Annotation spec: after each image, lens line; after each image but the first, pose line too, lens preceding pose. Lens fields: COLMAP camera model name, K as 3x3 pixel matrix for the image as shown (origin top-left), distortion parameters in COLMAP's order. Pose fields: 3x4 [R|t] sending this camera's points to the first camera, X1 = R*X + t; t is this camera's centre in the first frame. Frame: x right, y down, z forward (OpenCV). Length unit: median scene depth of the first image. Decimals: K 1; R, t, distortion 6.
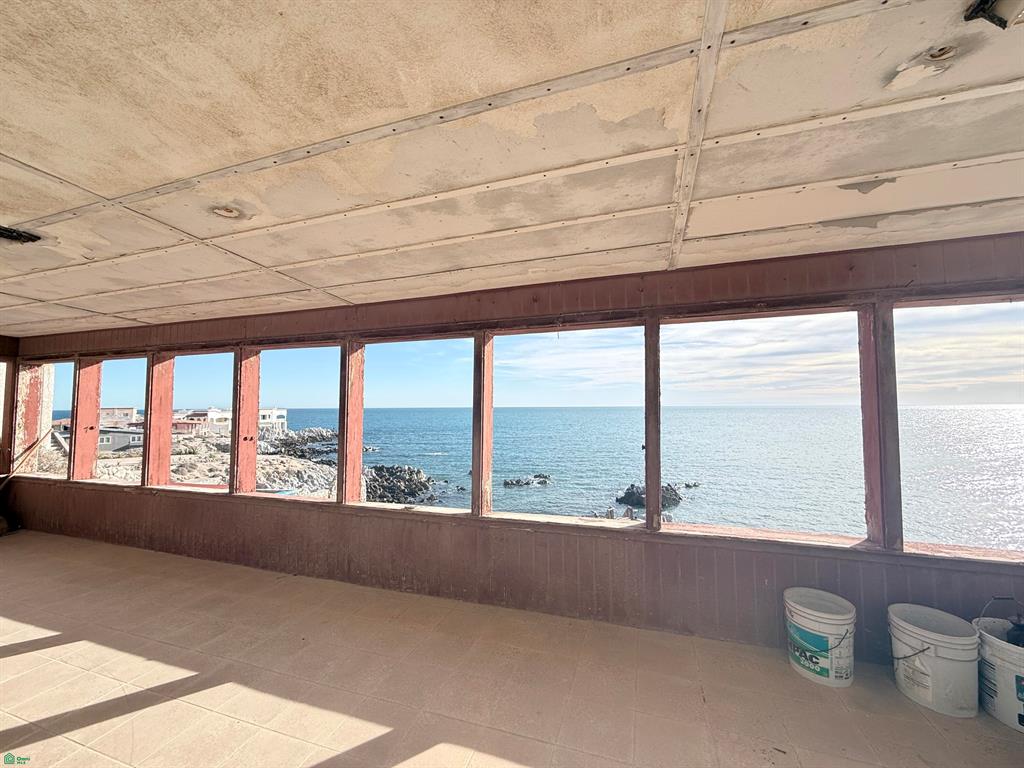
lens RADIAL K [[409.2, 0, 509.7], [0, 409.2, 384.6], [0, 0, 1]] dist [0.000909, -0.000065]
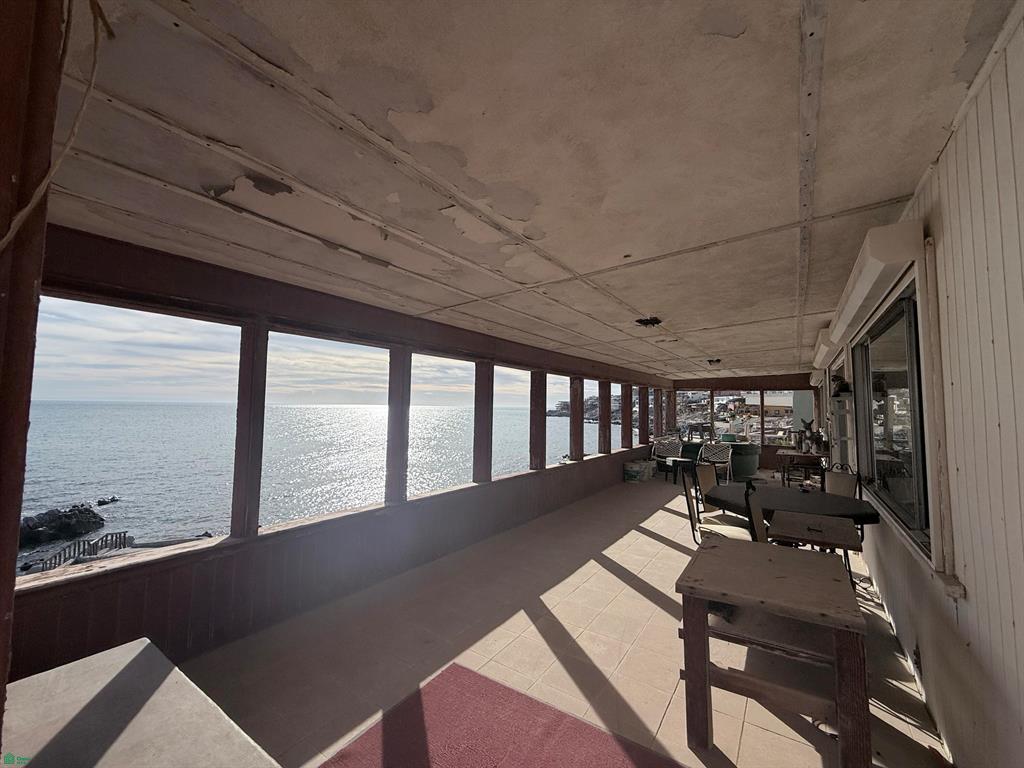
lens RADIAL K [[409.2, 0, 509.7], [0, 409.2, 384.6], [0, 0, 1]] dist [0.000909, -0.000065]
pose [[0.279052, 0.061186, 0.958325, -1.890183], [-0.067216, 0.996765, -0.044067, 0.027763], [-0.957921, -0.052118, 0.282262, 0.627083]]
